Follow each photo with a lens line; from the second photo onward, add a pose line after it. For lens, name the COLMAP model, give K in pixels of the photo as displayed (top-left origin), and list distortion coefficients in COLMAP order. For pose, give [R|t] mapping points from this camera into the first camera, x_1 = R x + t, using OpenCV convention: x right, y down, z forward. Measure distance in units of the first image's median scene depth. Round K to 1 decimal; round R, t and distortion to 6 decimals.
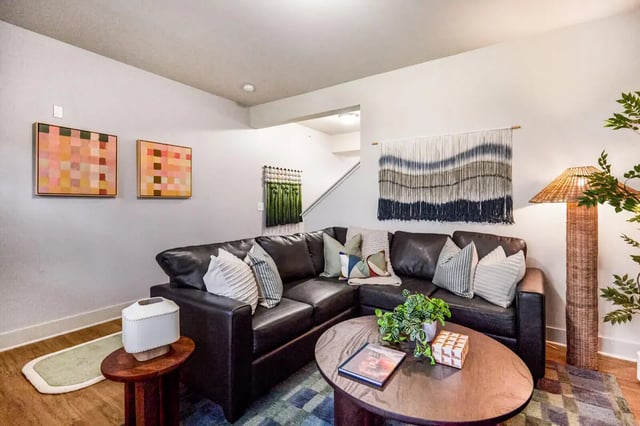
lens RADIAL K [[314.9, 0, 319.5], [0, 314.9, 203.6], [0, 0, 1]] dist [0.000895, 0.000126]
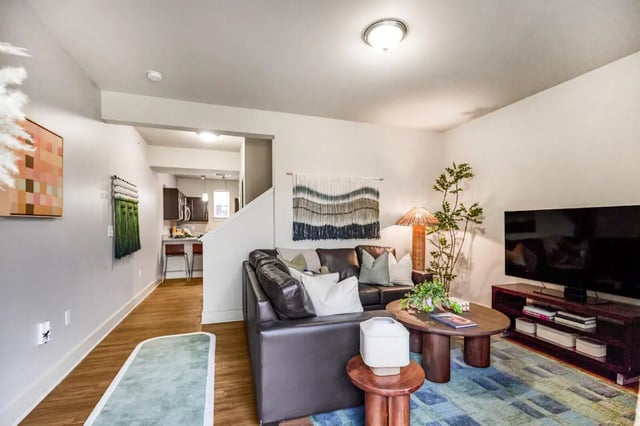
lens RADIAL K [[309.0, 0, 323.6], [0, 309.0, 230.0], [0, 0, 1]] dist [-0.001211, -0.000154]
pose [[0.580119, -0.011745, 0.814447, -0.719092], [0.002546, 0.999917, 0.012606, -0.002387], [-0.814528, -0.005240, 0.580101, 0.271407]]
